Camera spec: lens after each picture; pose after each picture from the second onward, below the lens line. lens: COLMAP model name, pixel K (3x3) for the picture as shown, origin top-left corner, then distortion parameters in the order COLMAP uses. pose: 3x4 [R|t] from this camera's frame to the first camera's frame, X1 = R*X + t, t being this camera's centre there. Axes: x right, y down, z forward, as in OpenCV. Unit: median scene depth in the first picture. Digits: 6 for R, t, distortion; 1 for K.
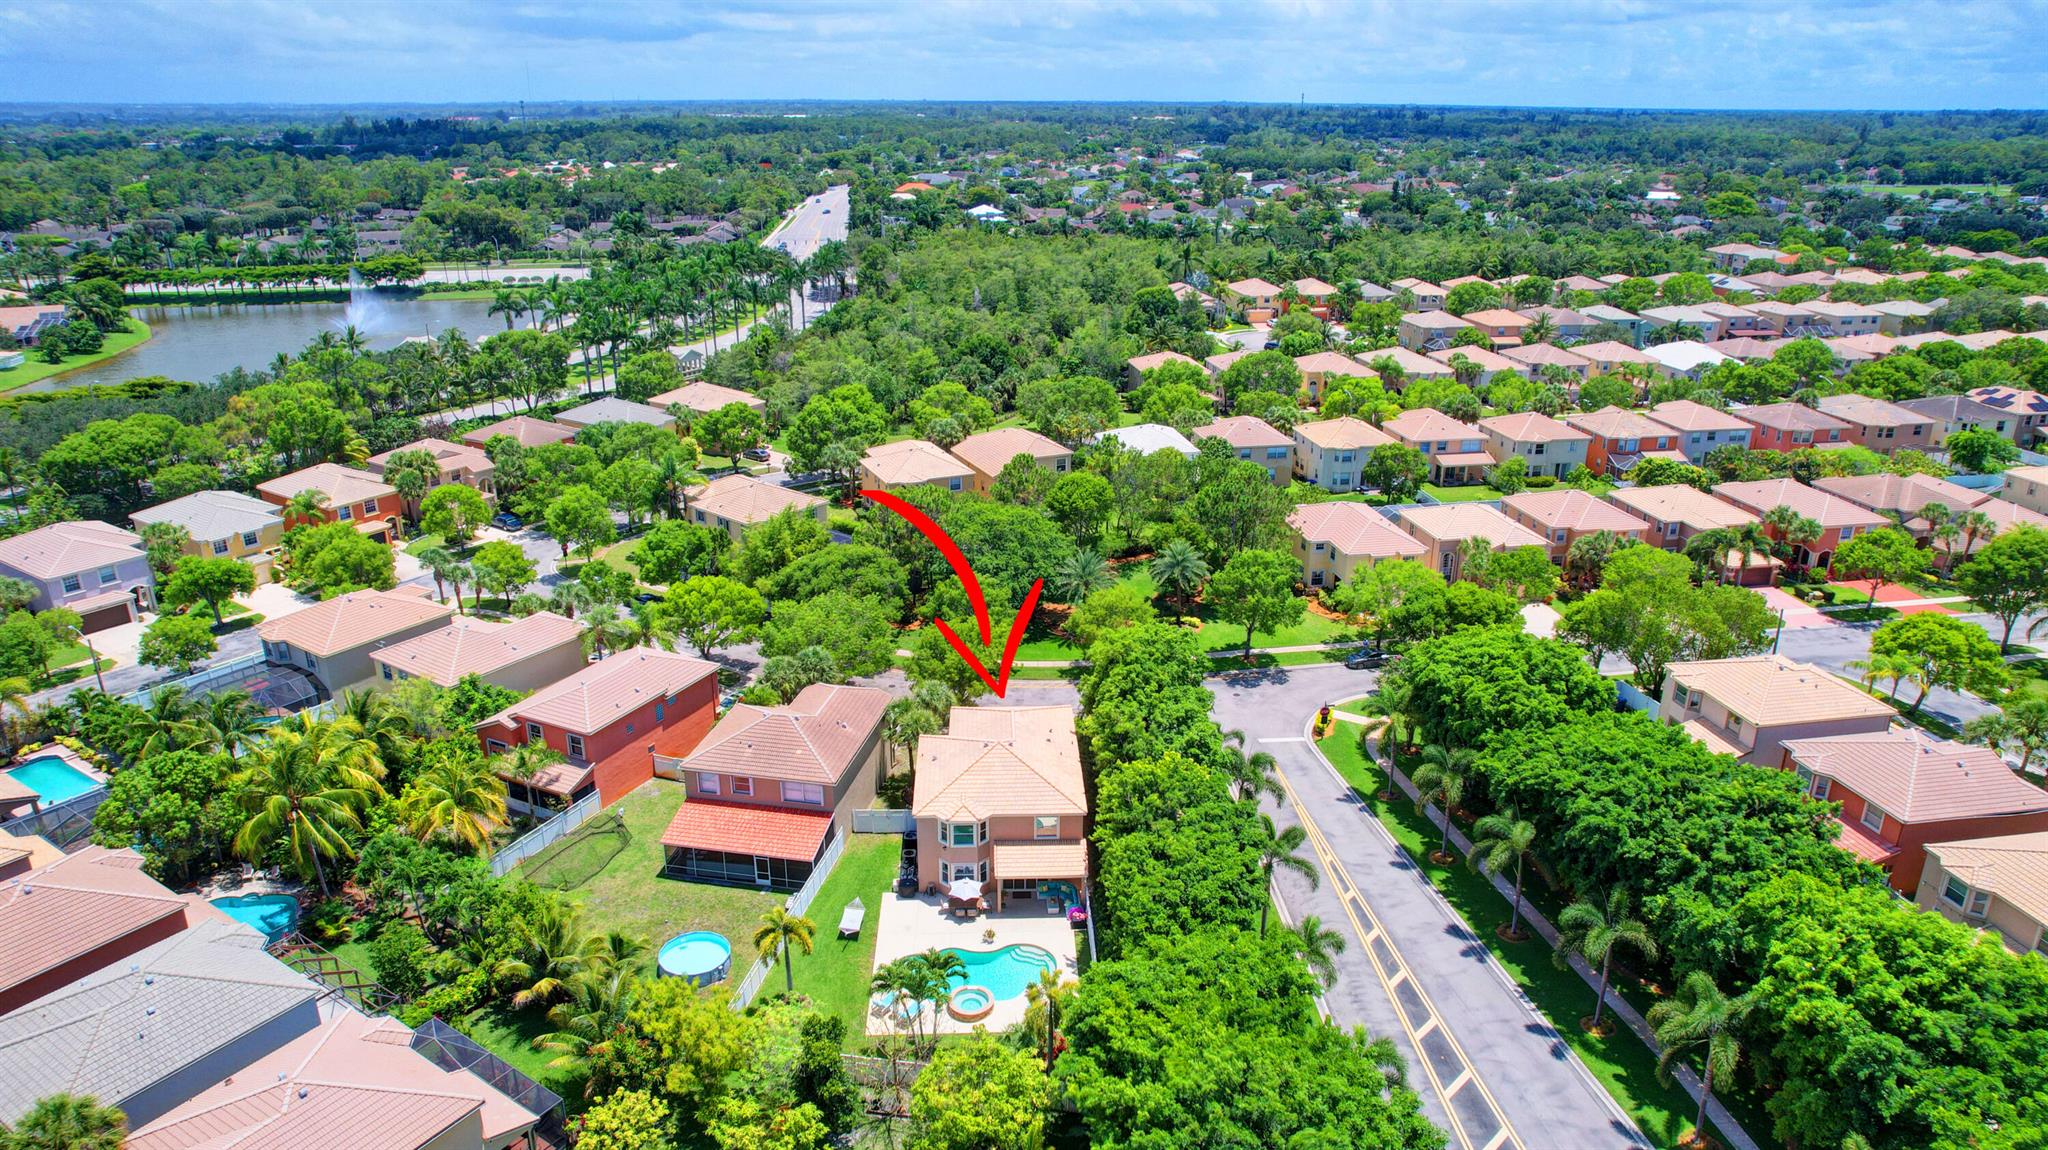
lens RADIAL K [[1300.4, 0, 1024.0], [0, 1300.4, 575.0], [0, 0, 1]] dist [-0.052298, 0.000998]
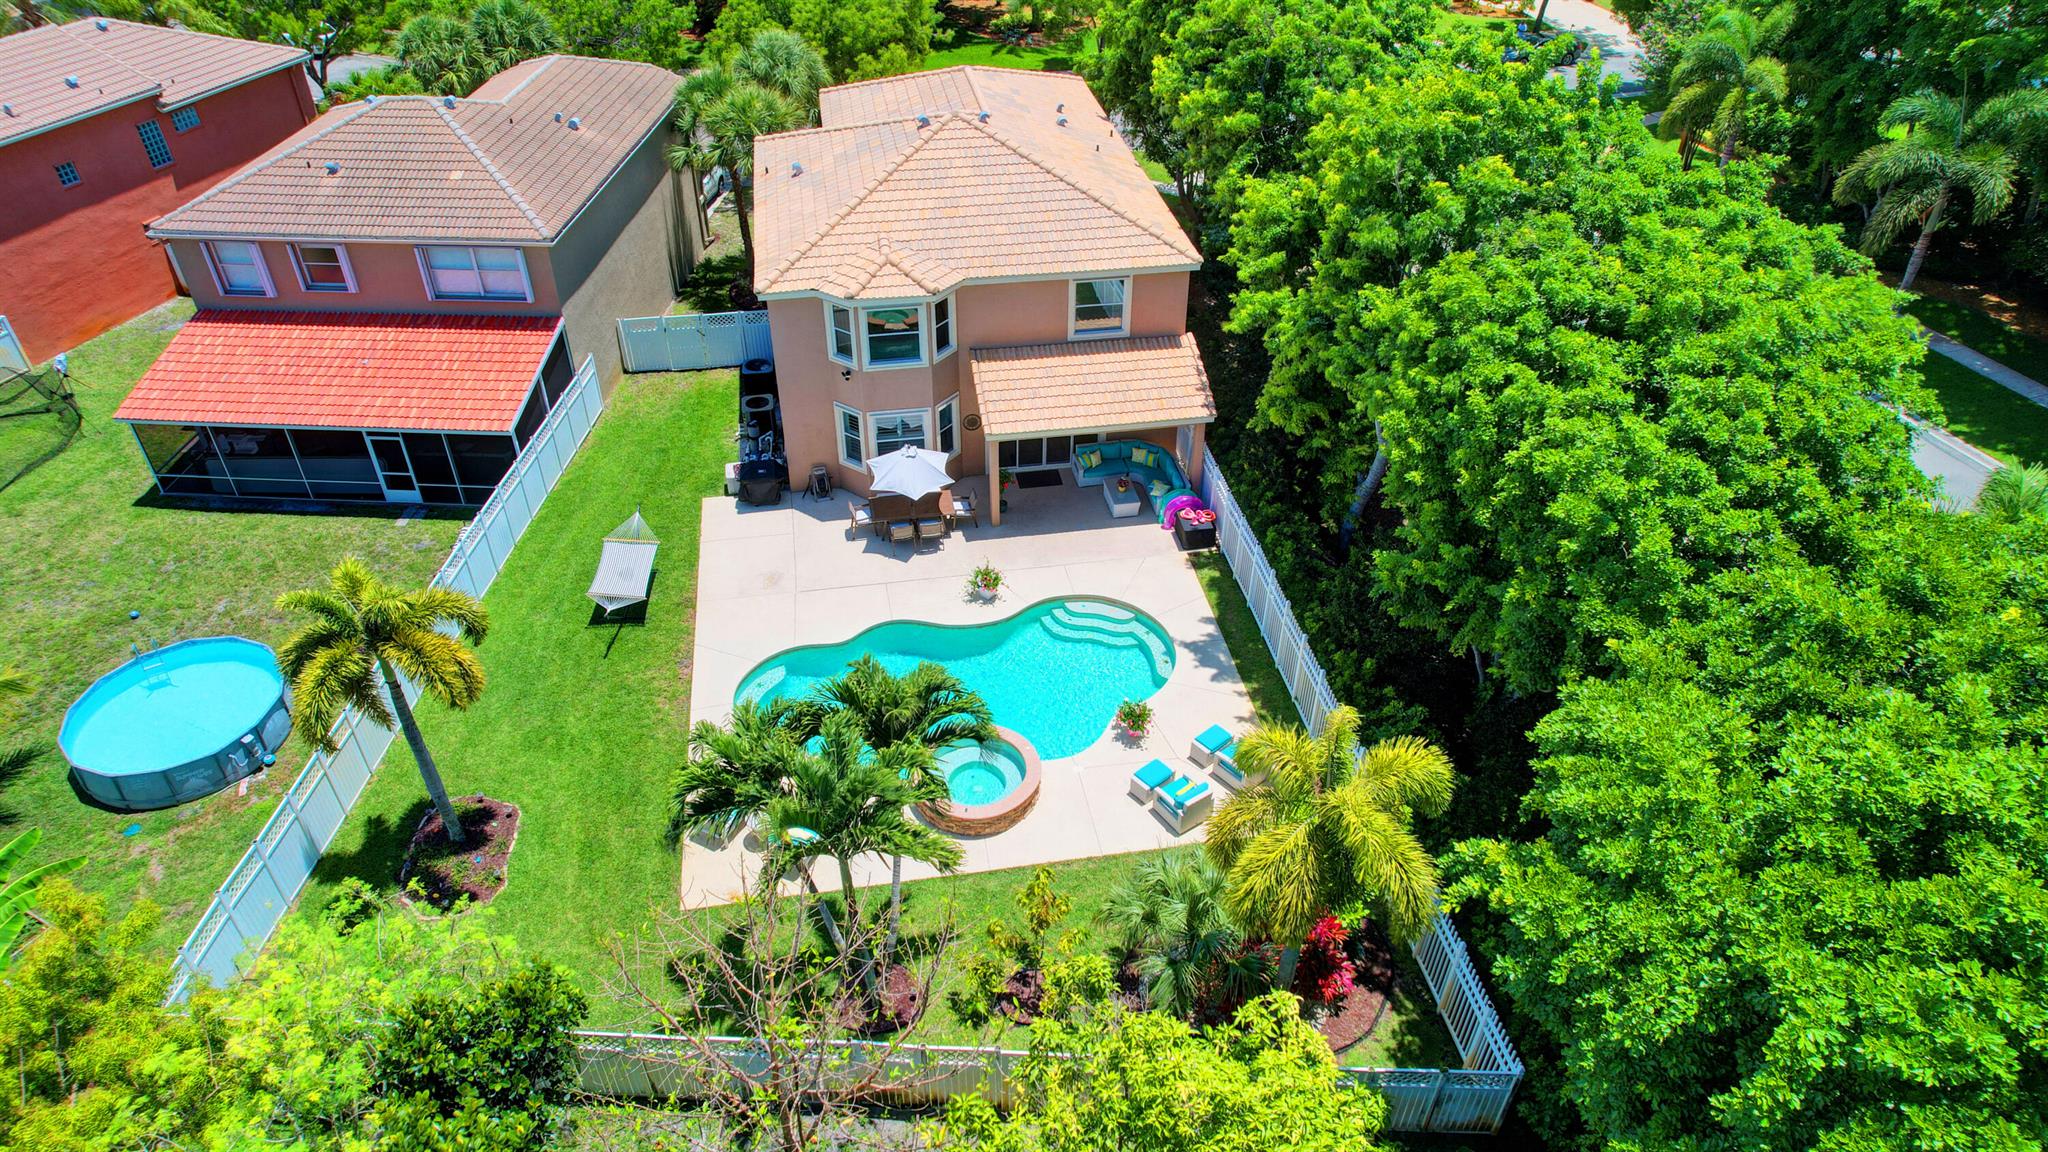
lens RADIAL K [[1300.4, 0, 1024.0], [0, 1300.4, 576.0], [0, 0, 1]] dist [-0.052298, 0.000998]
pose [[0.991089, -0.078506, 0.107604, -0.054520], [0.043000, 0.953171, 0.299360, 0.151380], [-0.126066, -0.292066, 0.948053, 0.595358]]
